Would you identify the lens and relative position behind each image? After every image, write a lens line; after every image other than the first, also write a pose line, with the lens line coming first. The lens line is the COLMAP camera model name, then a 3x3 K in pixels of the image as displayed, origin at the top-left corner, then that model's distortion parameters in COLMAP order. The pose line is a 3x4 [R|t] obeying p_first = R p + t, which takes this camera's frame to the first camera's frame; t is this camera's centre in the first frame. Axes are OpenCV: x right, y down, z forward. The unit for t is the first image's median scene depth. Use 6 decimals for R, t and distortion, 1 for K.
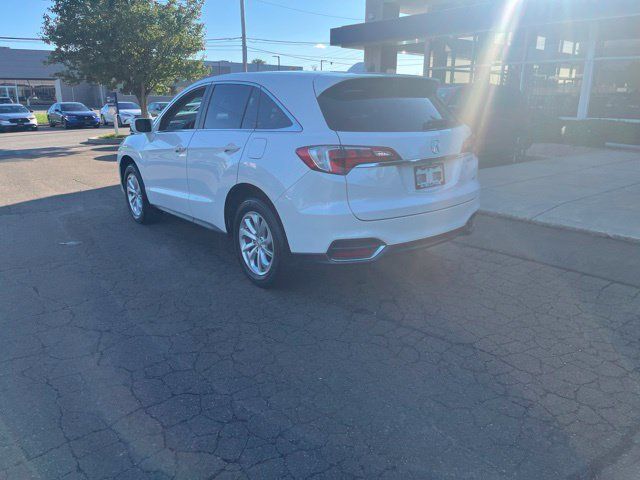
lens RADIAL K [[483.8, 0, 316.9], [0, 483.8, 244.6], [0, 0, 1]] dist [0.077919, -0.101435]
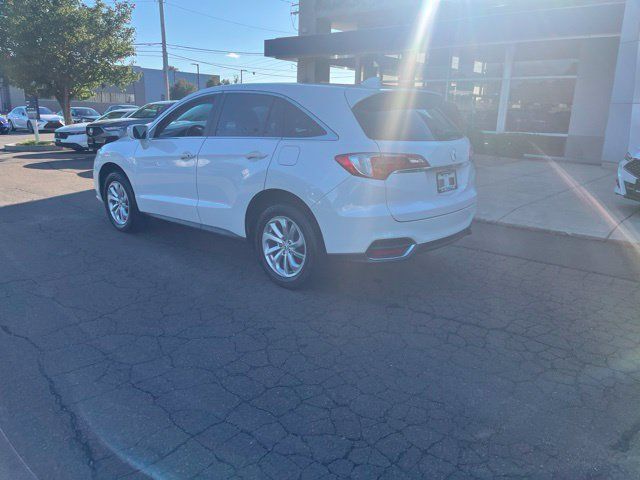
lens RADIAL K [[483.8, 0, 318.2], [0, 483.8, 243.1], [0, 0, 1]] dist [0.077919, -0.101435]
pose [[0.984832, -0.024193, 0.171818, -0.137607], [0.028003, 0.999412, -0.019789, 0.007515], [-0.171239, 0.024300, 0.984930, -0.021340]]
